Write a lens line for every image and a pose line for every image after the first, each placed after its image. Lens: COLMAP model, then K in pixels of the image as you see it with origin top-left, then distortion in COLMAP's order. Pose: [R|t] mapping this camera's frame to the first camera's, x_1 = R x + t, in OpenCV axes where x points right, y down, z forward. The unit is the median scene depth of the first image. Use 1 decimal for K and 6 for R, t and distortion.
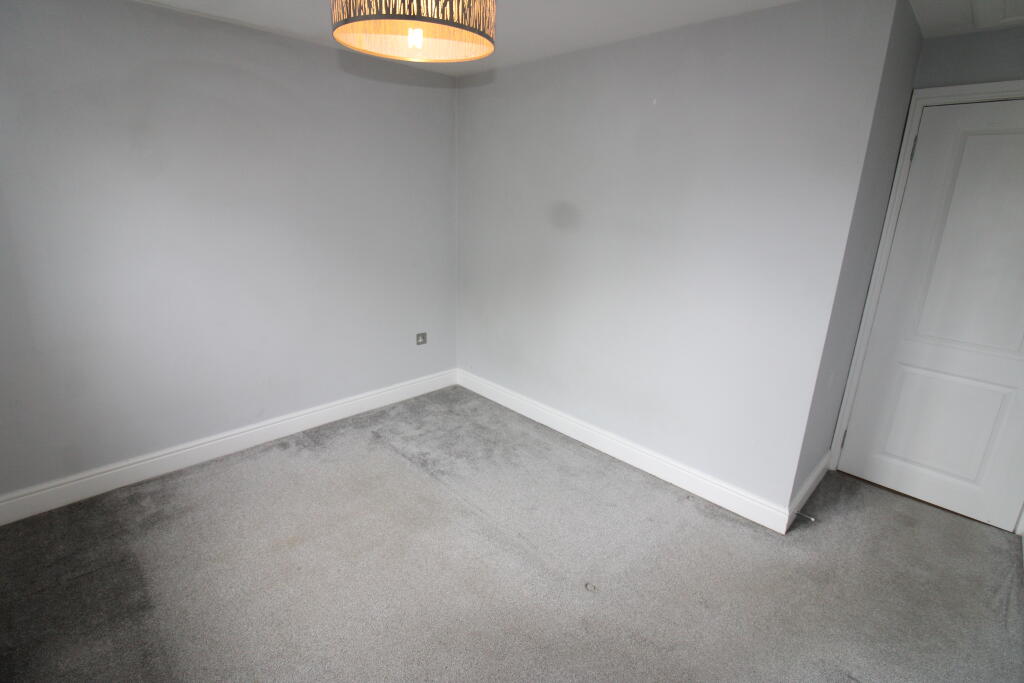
lens RADIAL K [[478.9, 0, 512.0], [0, 478.9, 341.5], [0, 0, 1]] dist [0.000329, -0.000127]
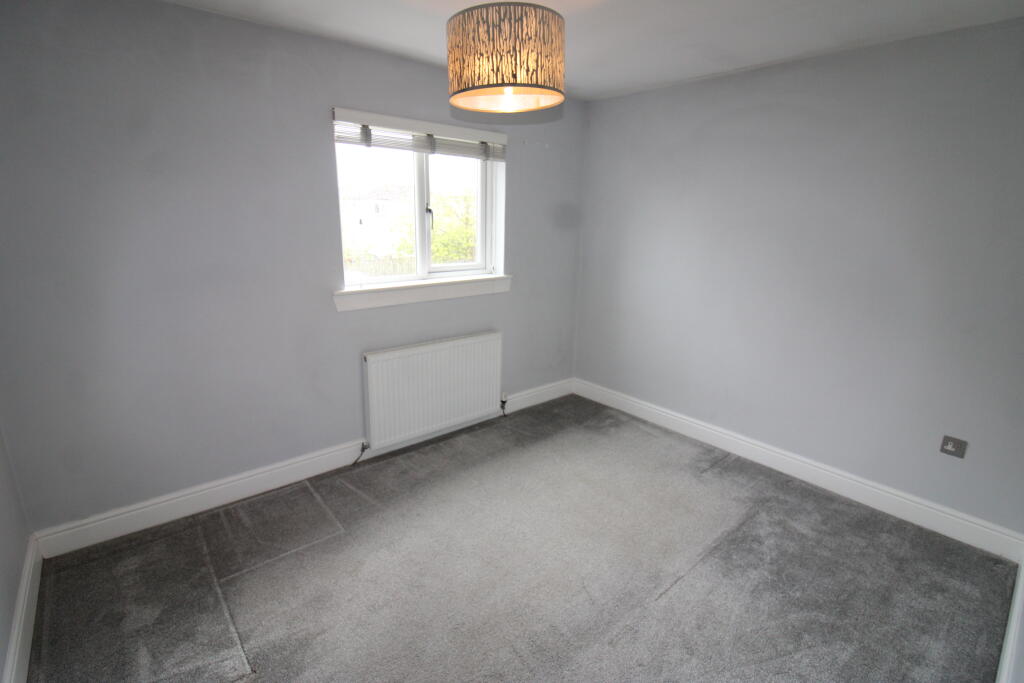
lens RADIAL K [[508.1, 0, 512.0], [0, 508.1, 341.5], [0, 0, 1]] dist [-0.000087, -0.000126]
pose [[-0.094844, 0.223065, -0.970179, 0.558795], [-0.299411, 0.923055, 0.241500, -0.140041], [0.949399, 0.313387, -0.020758, 0.496334]]
